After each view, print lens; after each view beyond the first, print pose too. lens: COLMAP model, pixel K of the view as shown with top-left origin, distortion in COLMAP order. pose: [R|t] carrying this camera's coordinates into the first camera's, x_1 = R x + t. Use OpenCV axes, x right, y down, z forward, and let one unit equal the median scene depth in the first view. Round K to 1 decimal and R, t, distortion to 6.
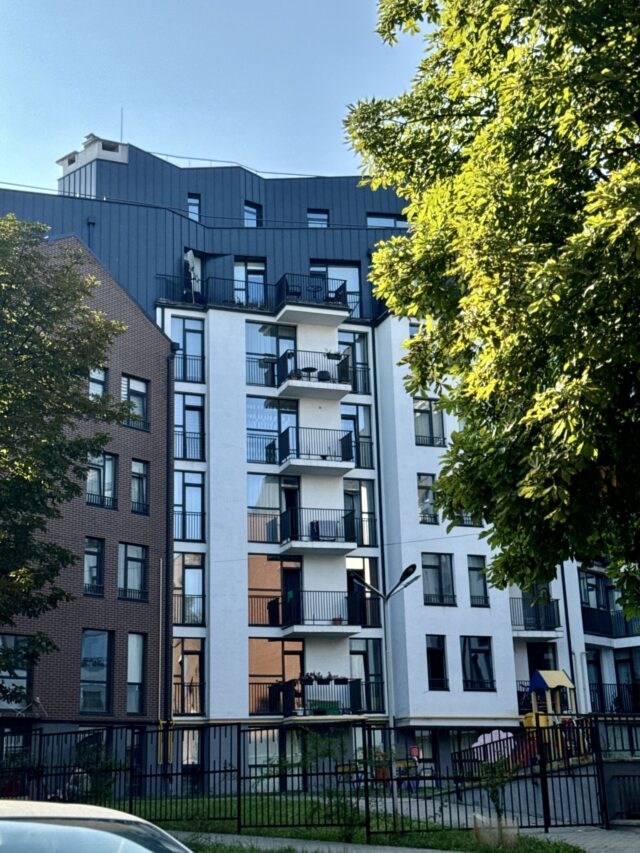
lens RADIAL K [[1204.3, 0, 319.5], [0, 1204.3, 431.3], [0, 0, 1]] dist [0.082961, 0.000000]
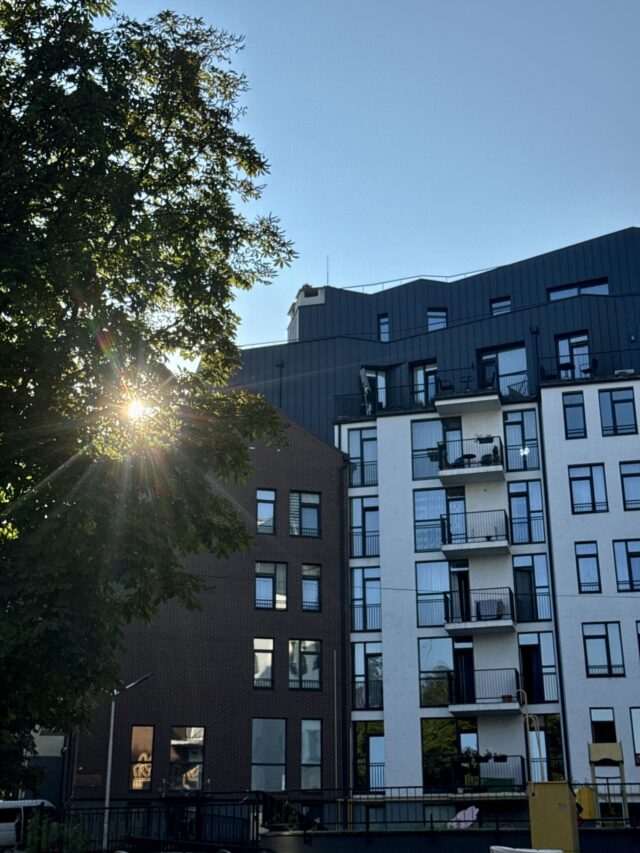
lens RADIAL K [[1204.3, 0, 320.9], [0, 1204.3, 421.1], [0, 0, 1]] dist [0.082961, 0.000000]
pose [[0.805696, -0.181232, -0.563923, 0.499876], [0.137741, 0.983269, -0.119205, 0.026923], [0.576092, 0.018368, 0.817178, 0.067945]]
